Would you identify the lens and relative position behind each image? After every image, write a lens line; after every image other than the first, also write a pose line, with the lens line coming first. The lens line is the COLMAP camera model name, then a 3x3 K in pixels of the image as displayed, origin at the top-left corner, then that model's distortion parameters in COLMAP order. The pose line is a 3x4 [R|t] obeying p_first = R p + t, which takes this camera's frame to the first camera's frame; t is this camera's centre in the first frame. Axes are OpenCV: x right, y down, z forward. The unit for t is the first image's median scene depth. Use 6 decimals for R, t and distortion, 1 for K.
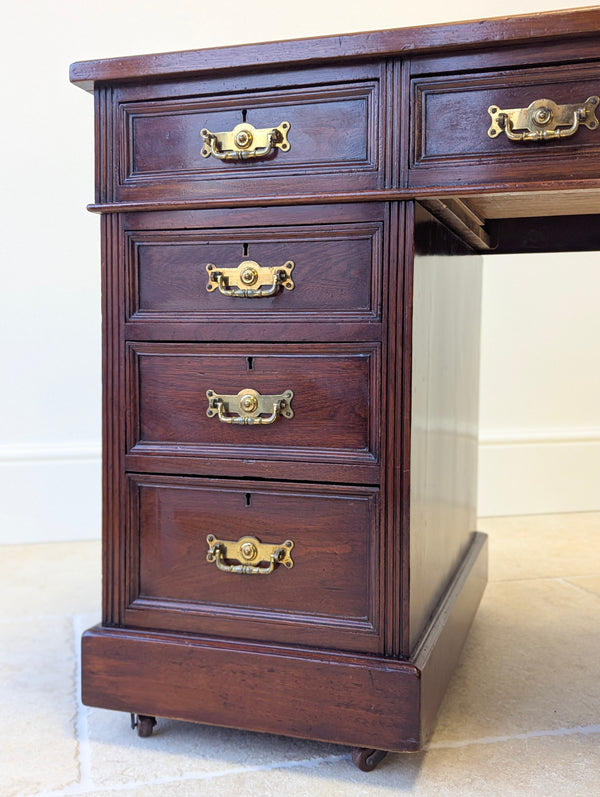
lens RADIAL K [[894.1, 0, 294.6], [0, 894.1, 397.8], [0, 0, 1]] dist [0.064877, -0.002336]
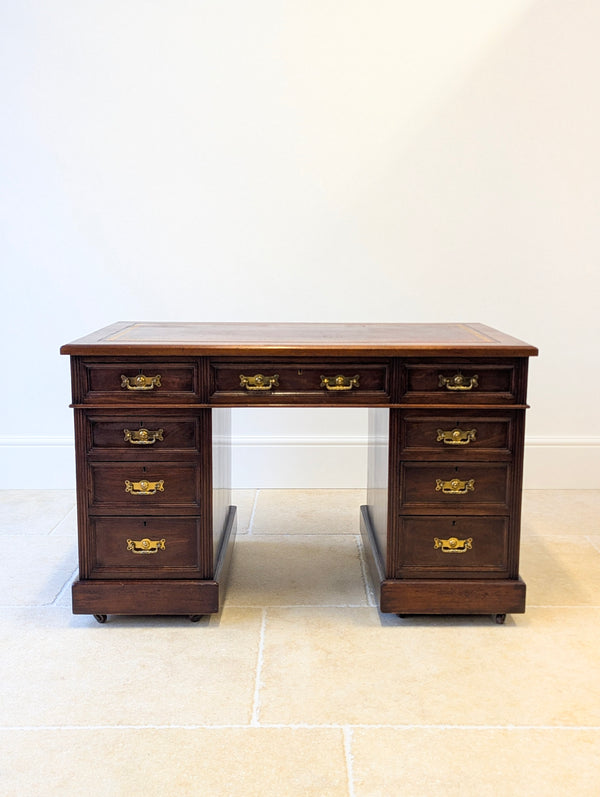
lens RADIAL K [[865.5, 0, 297.1], [0, 865.5, 380.8], [0, 0, 1]] dist [0.025426, 0.024941]
pose [[0.952850, -0.053290, 0.298726, -0.333615], [0.022769, 0.994239, 0.104736, -0.498492], [-0.302586, -0.092996, 0.948574, -1.292078]]
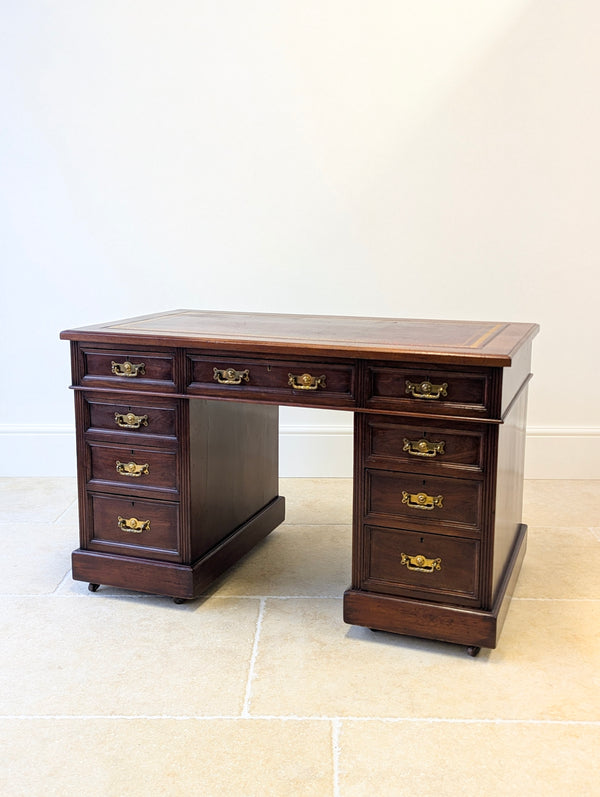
lens RADIAL K [[867.8, 0, 302.6], [0, 867.8, 385.0], [0, 0, 1]] dist [0.030055, 0.001970]
pose [[0.999086, 0.008929, -0.041795, 0.521497], [-0.004047, 0.993303, 0.115466, -0.501559], [0.042546, -0.115191, 0.992432, -1.375134]]
